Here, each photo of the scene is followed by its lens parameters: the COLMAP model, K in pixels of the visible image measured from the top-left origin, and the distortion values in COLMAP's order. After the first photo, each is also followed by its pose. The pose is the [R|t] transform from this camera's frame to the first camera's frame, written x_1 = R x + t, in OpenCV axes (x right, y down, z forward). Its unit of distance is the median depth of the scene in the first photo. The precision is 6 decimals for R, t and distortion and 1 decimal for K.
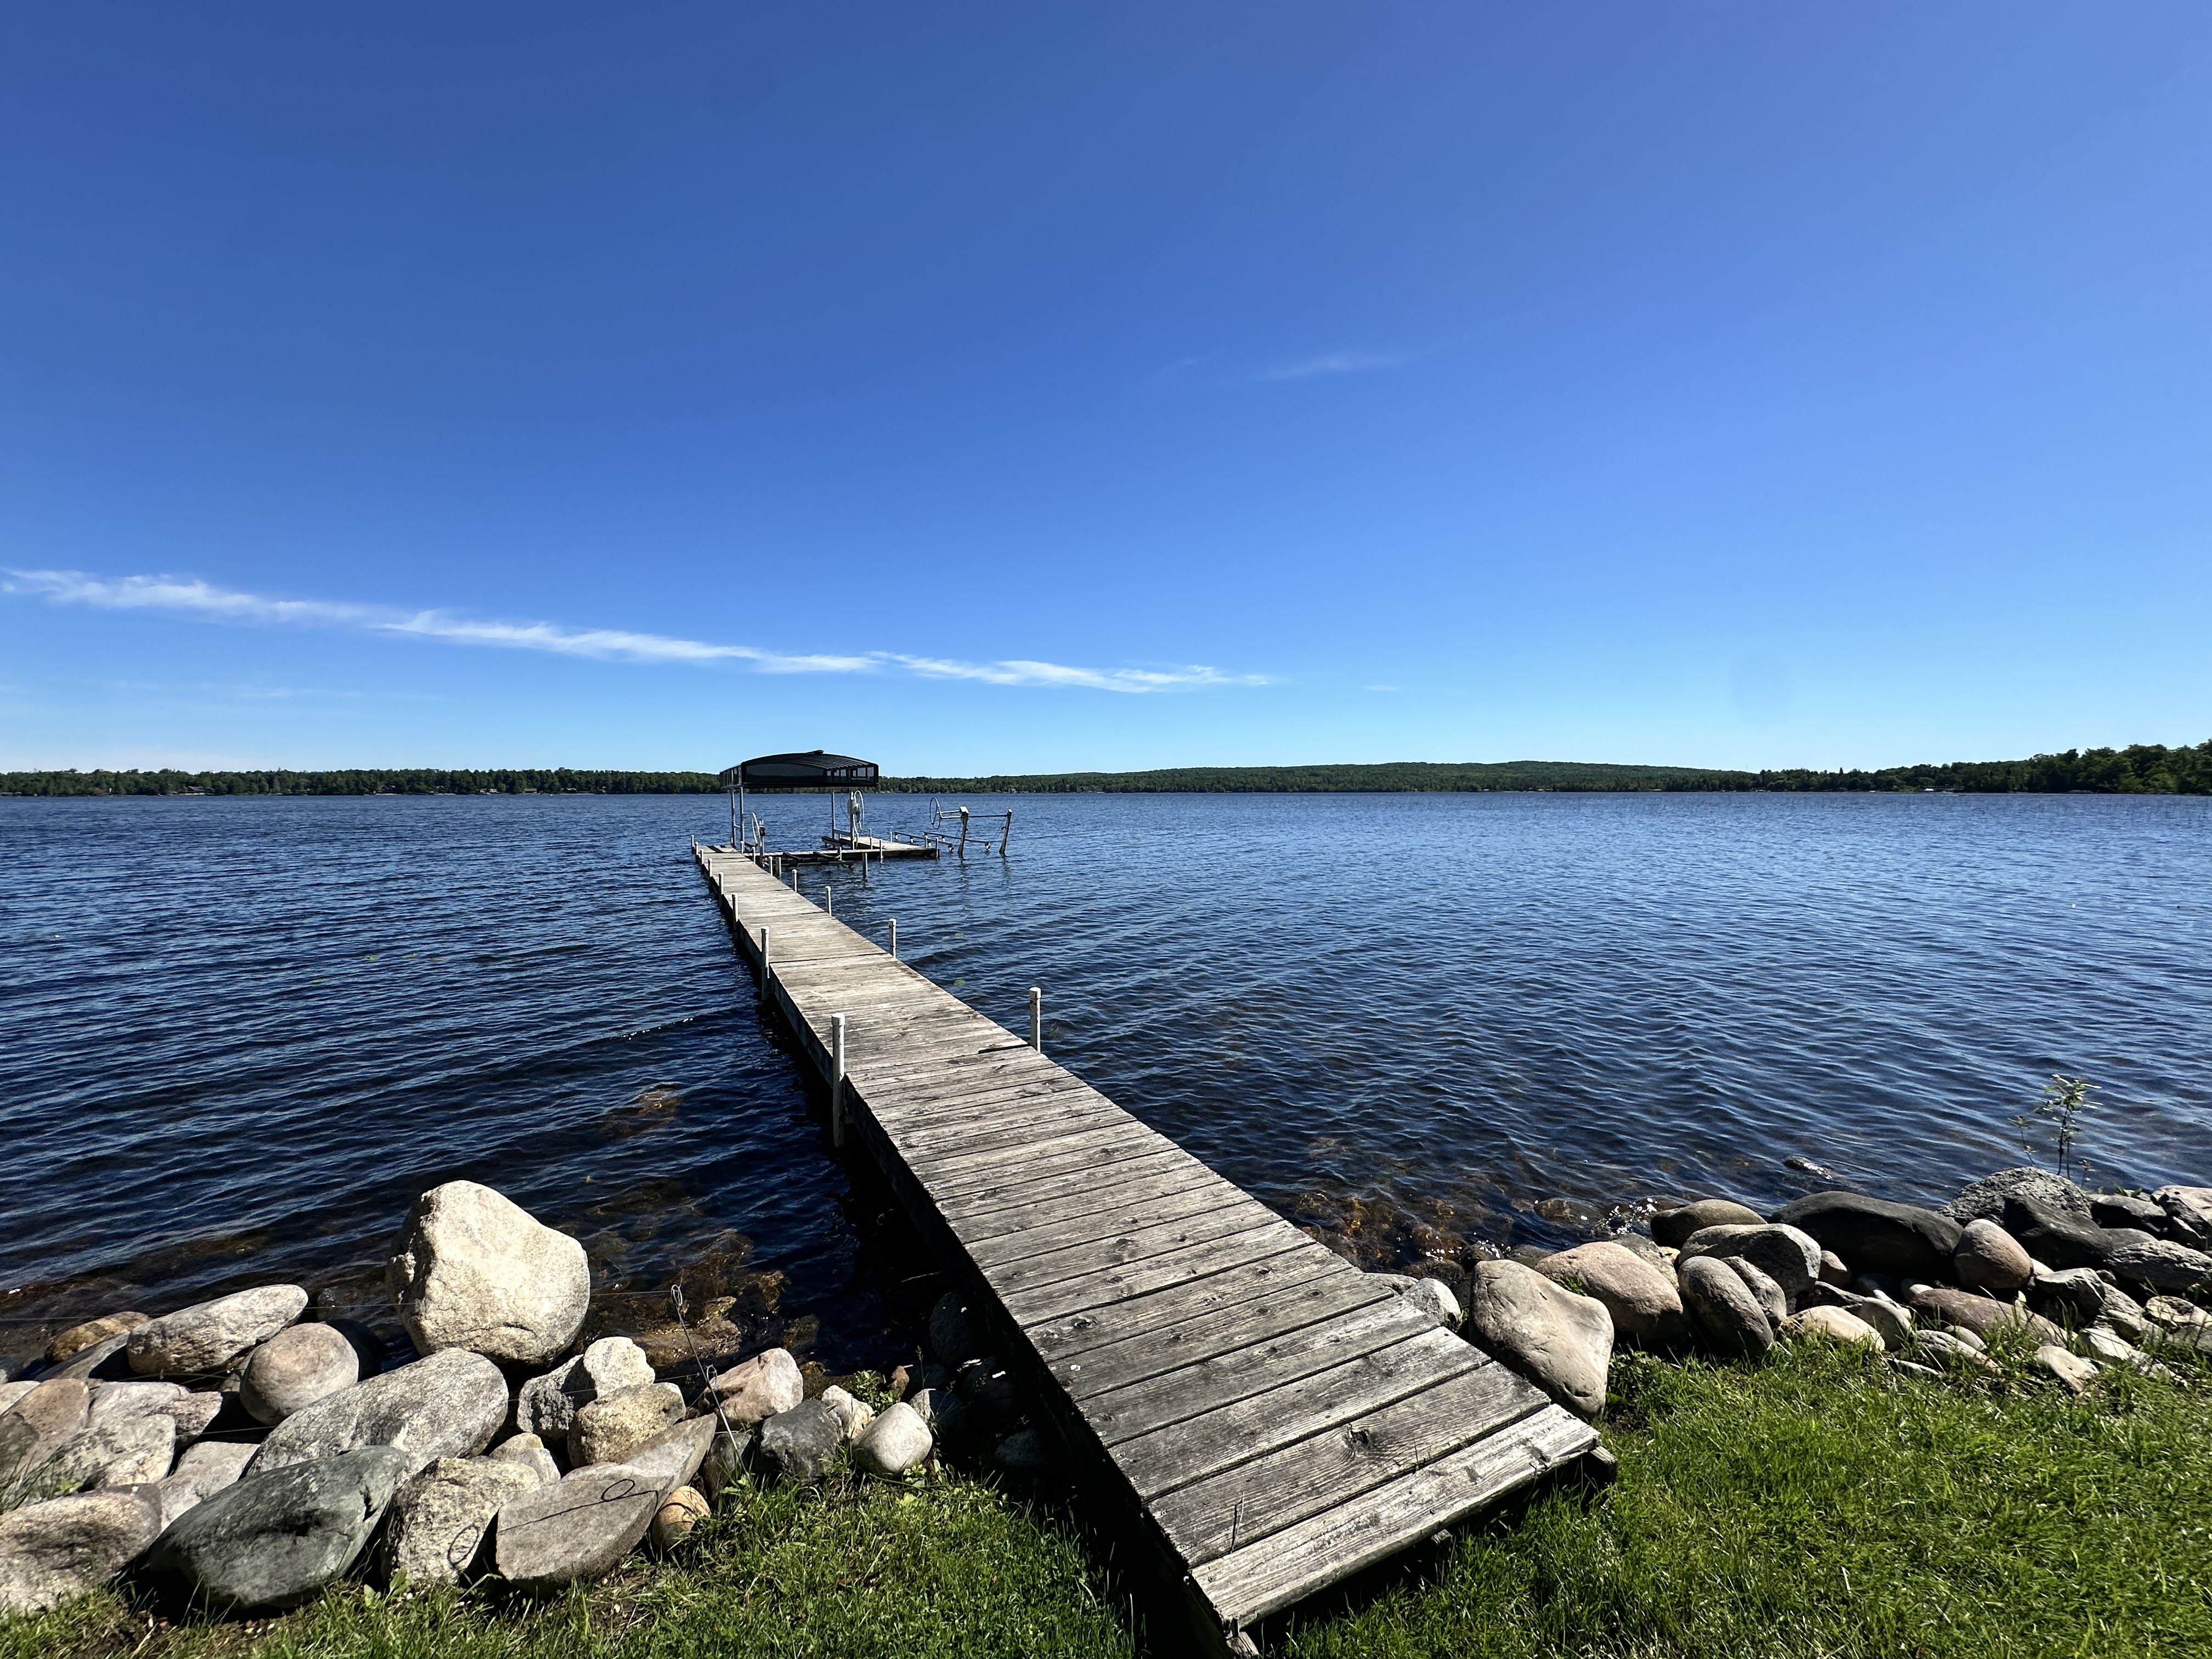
lens RADIAL K [[887.4, 0, 1113.7], [0, 887.4, 829.7], [0, 0, 1]] dist [0.000364, -0.000293]
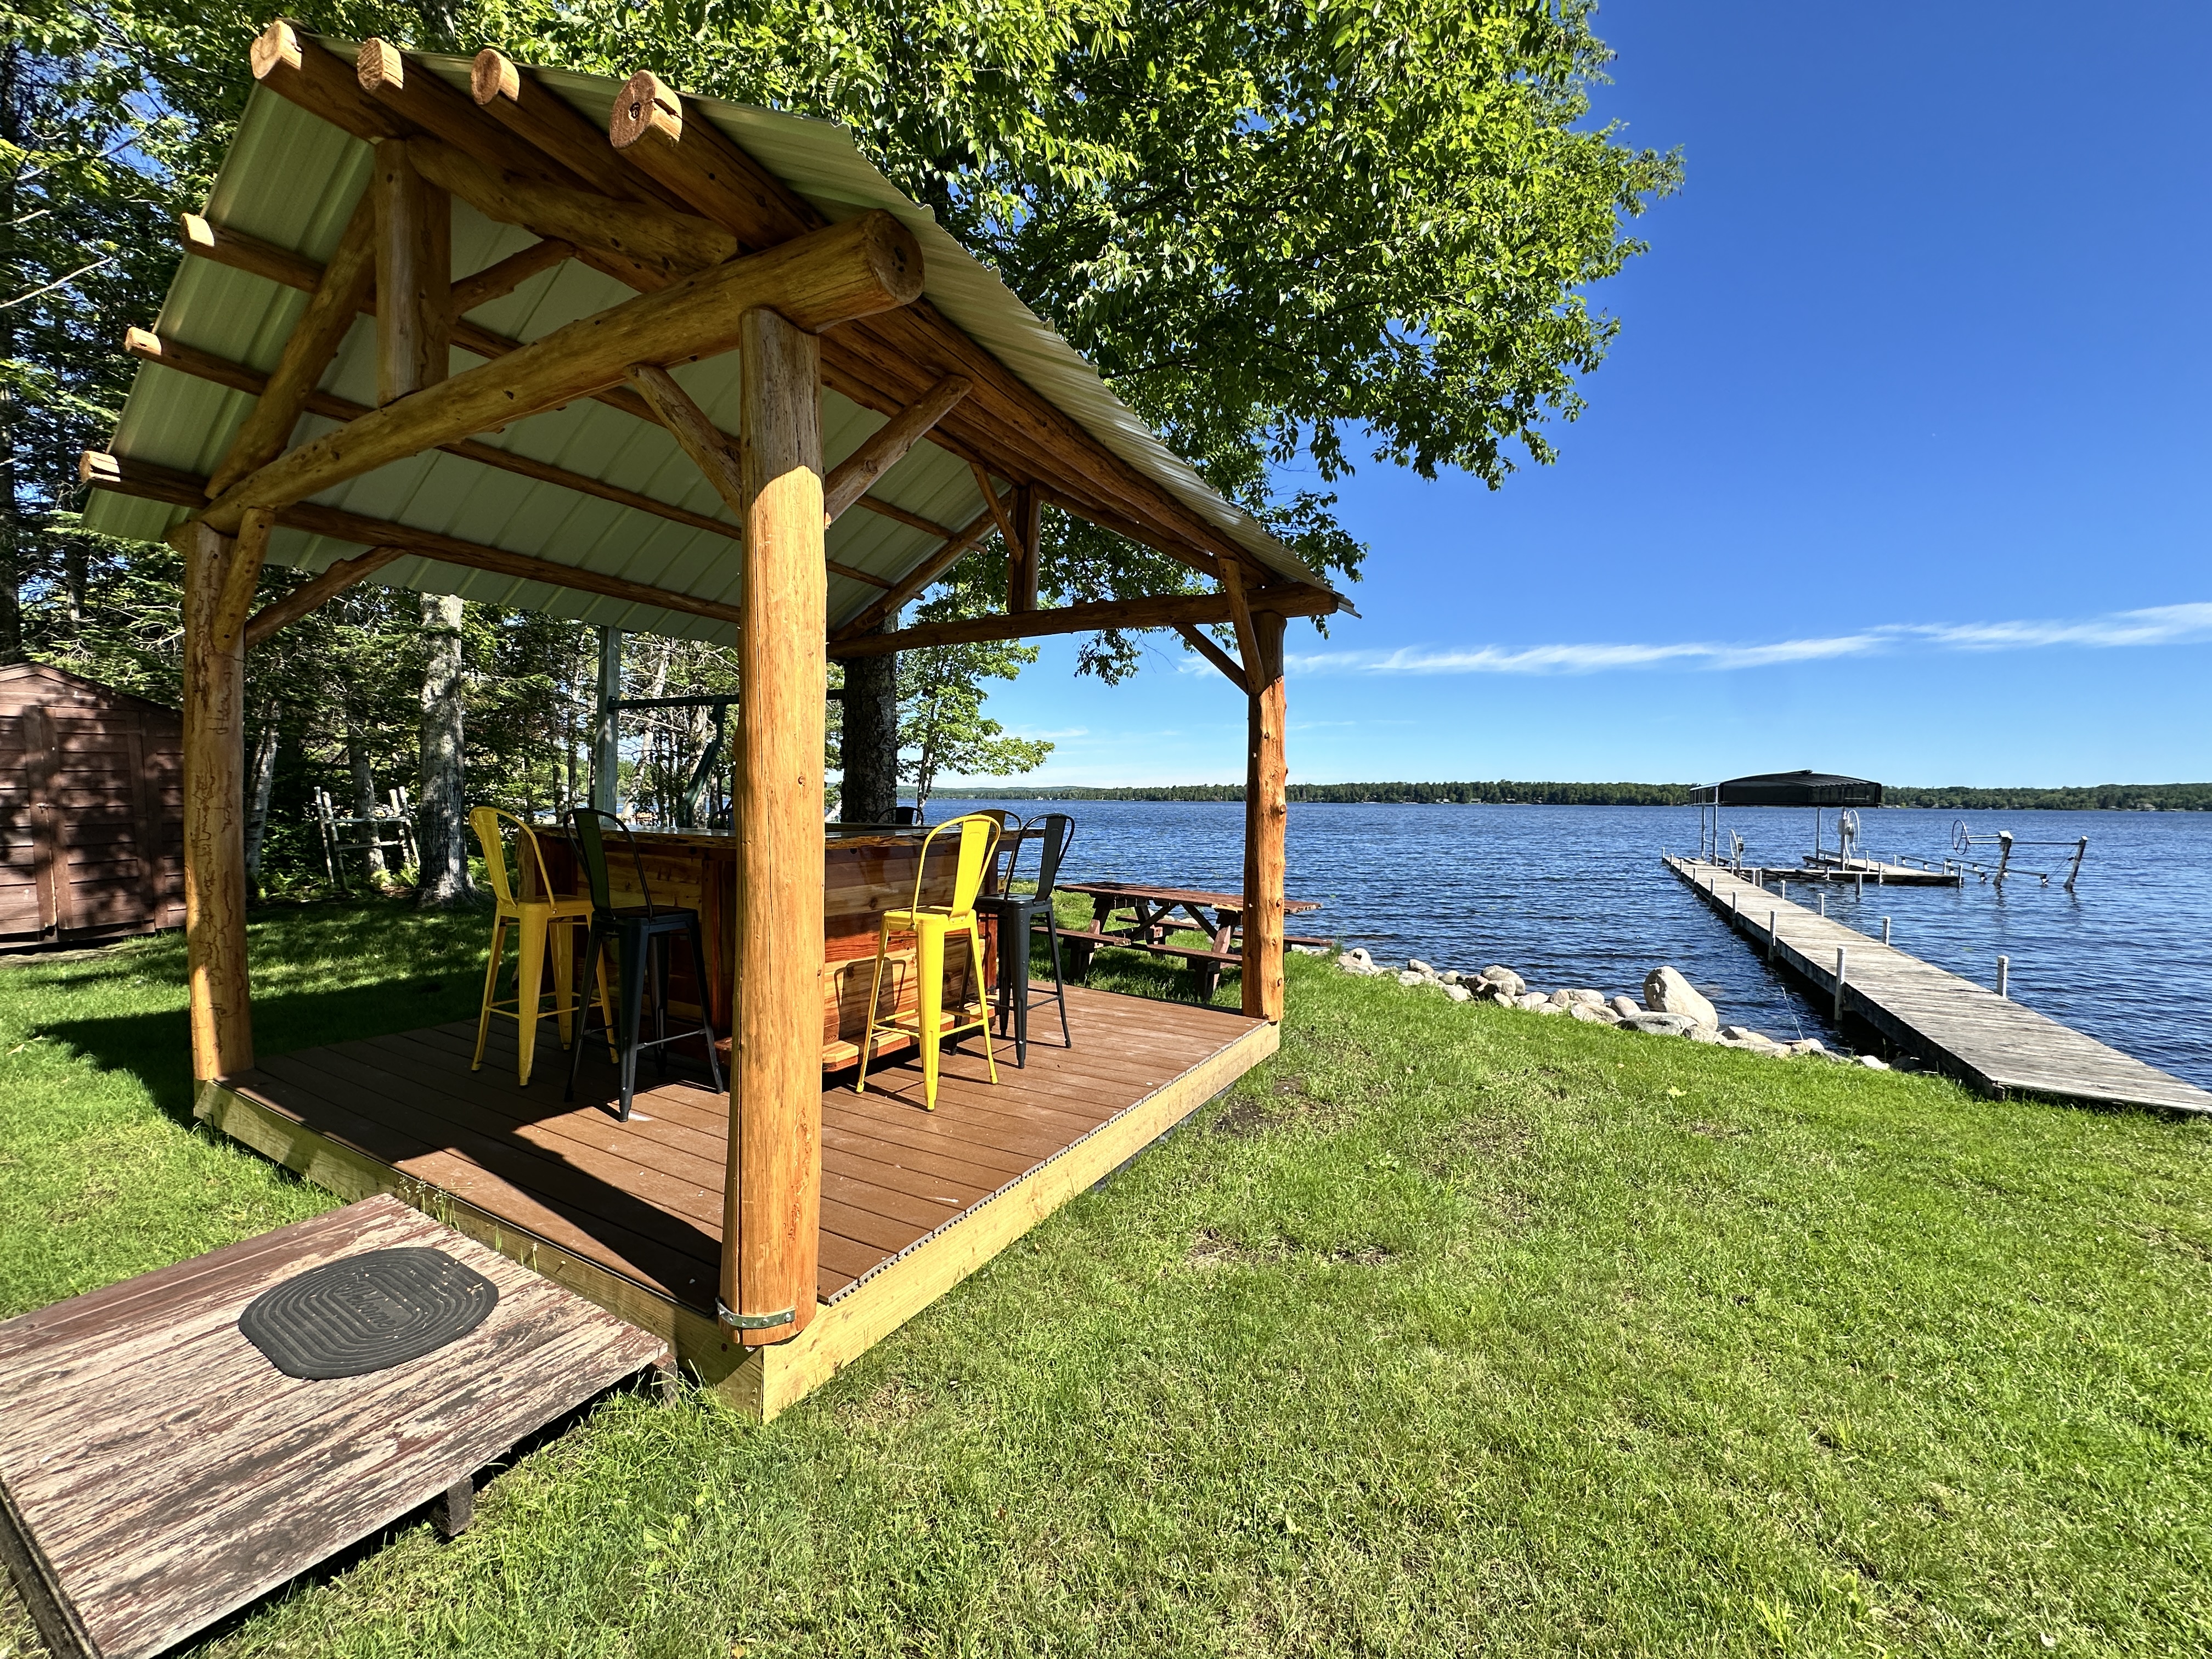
lens RADIAL K [[887.4, 0, 1097.1], [0, 887.4, 800.1], [0, 0, 1]] dist [0.000364, -0.000293]
pose [[0.554382, 0.008590, -0.832218, 0.402910], [-0.046453, 0.998707, -0.020637, 0.021531], [0.830965, 0.050099, 0.554065, -1.464320]]
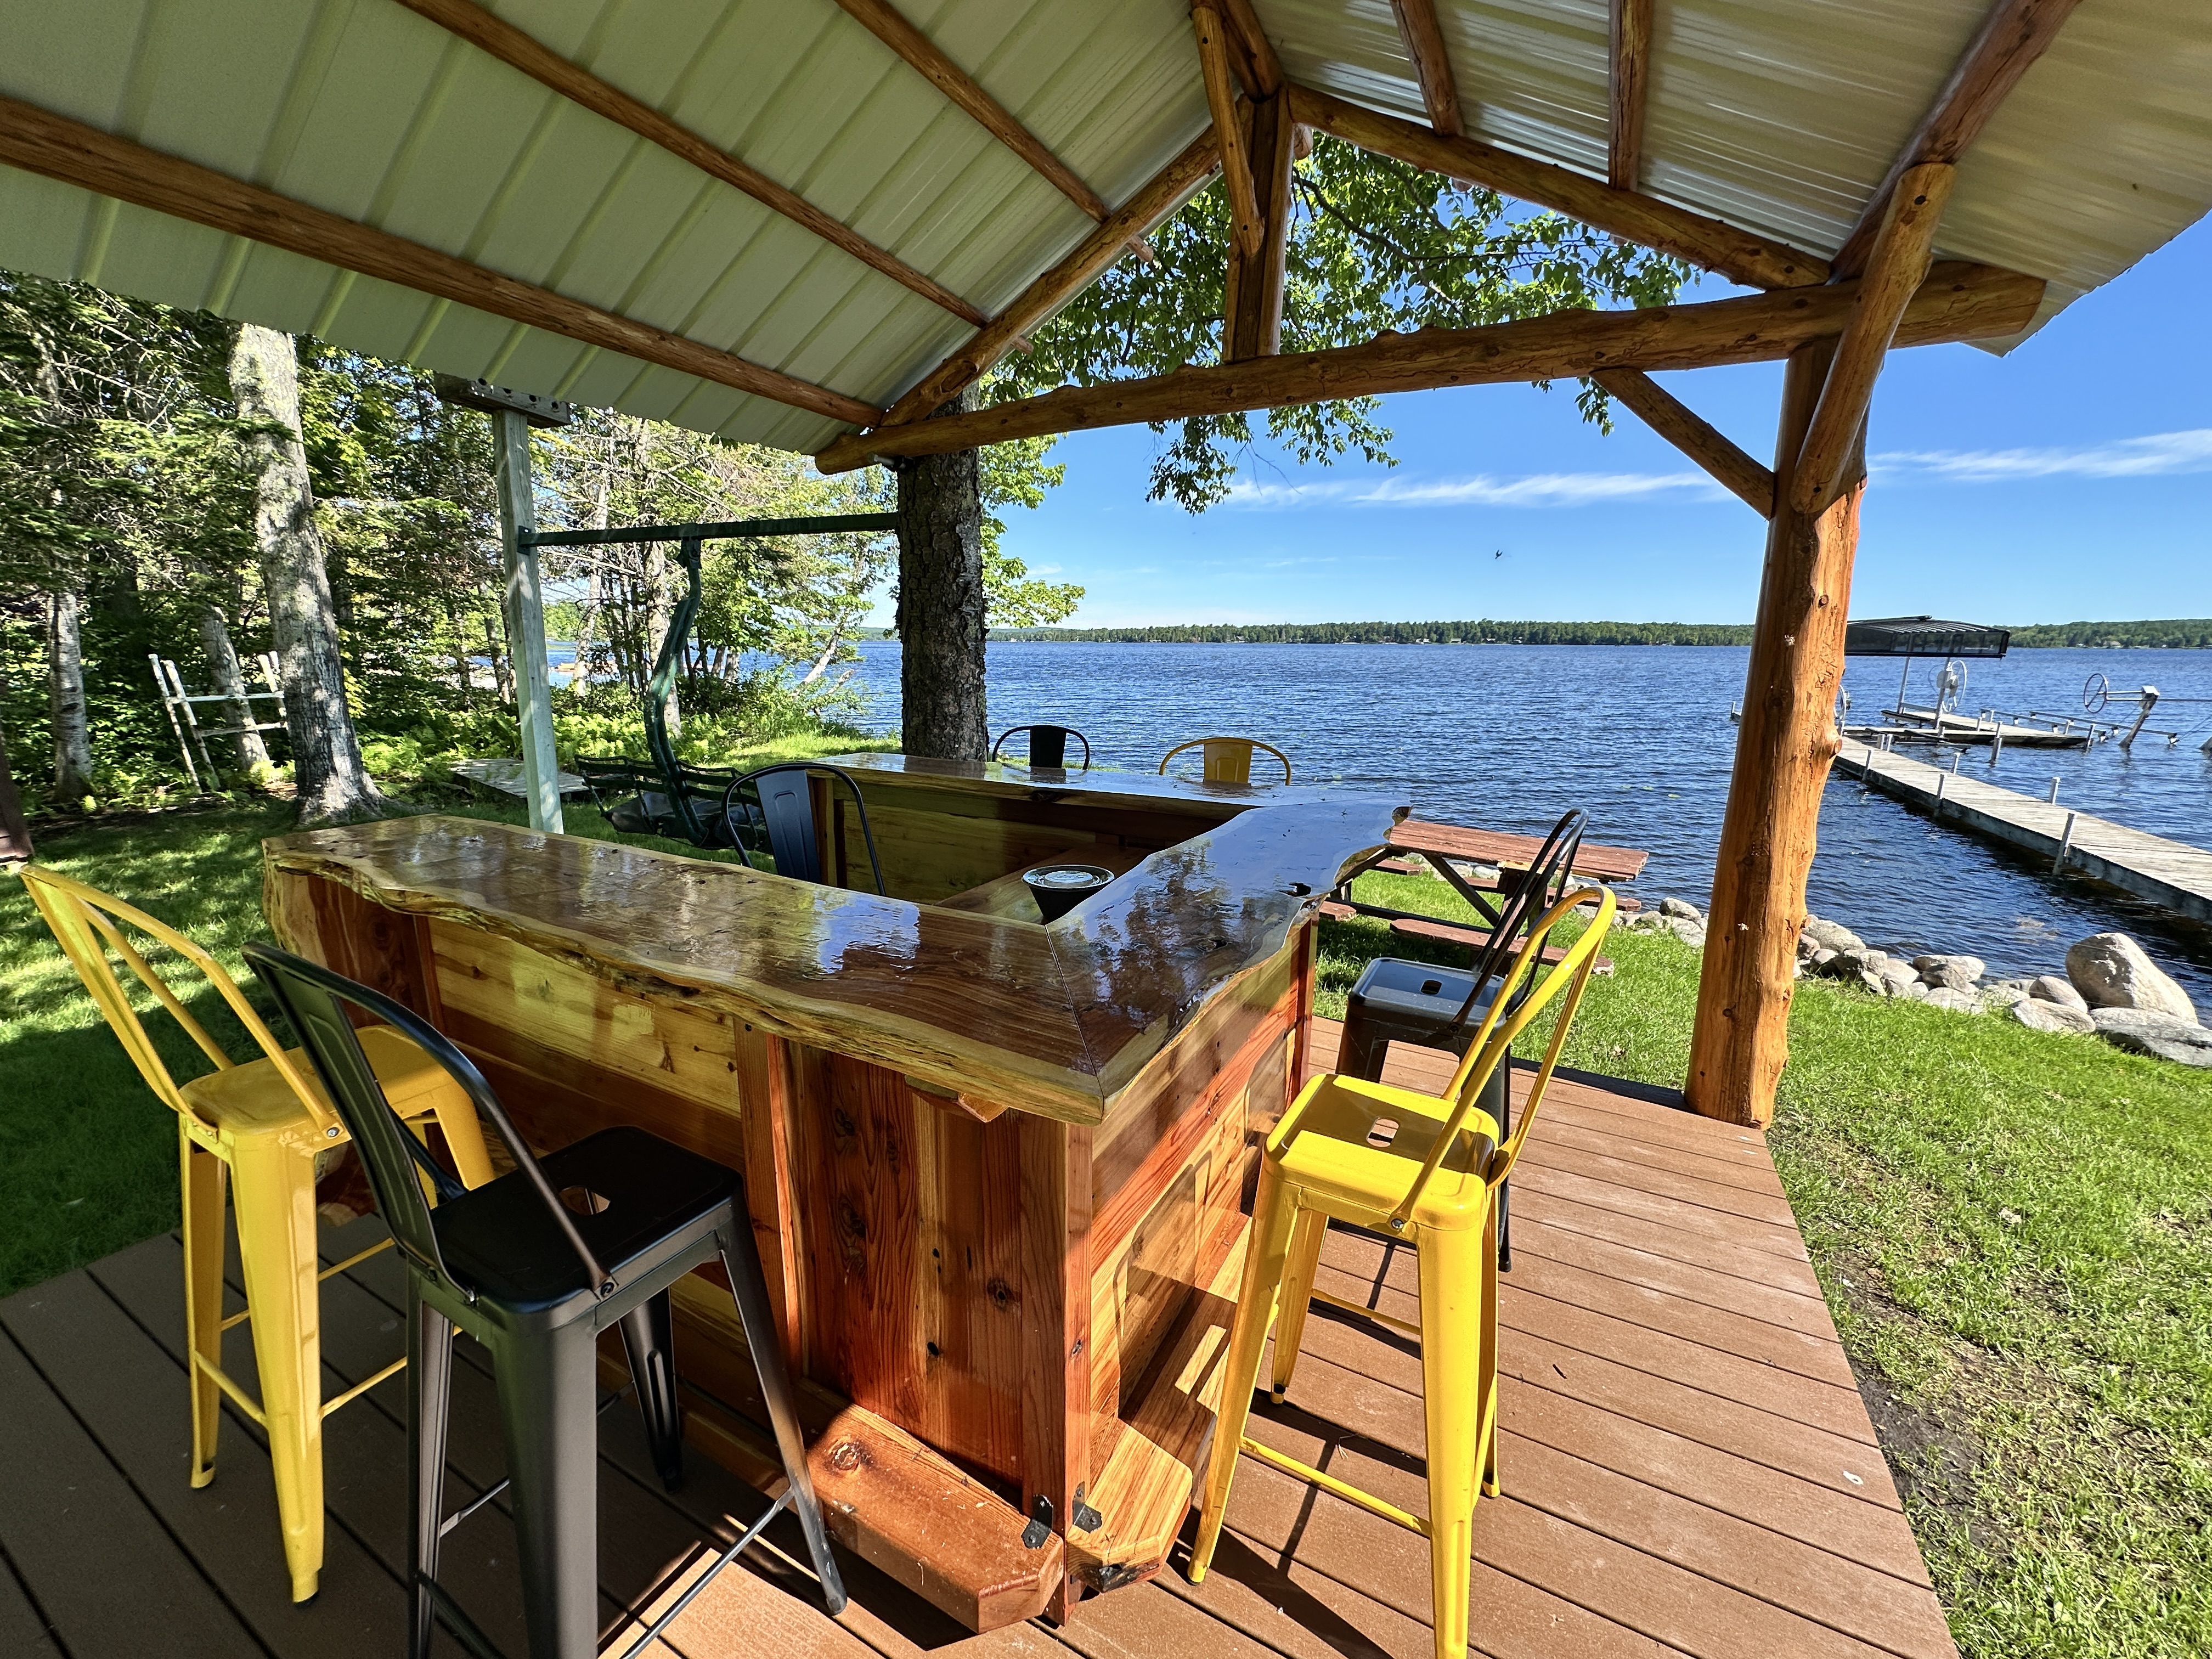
lens RADIAL K [[887.4, 0, 1096.3], [0, 887.4, 822.1], [0, 0, 1]] dist [0.000364, -0.000293]
pose [[0.576851, 0.169143, -0.799146, -0.395151], [-0.041921, 0.983168, 0.177832, -0.054800], [0.815773, -0.069081, 0.574231, -1.344629]]
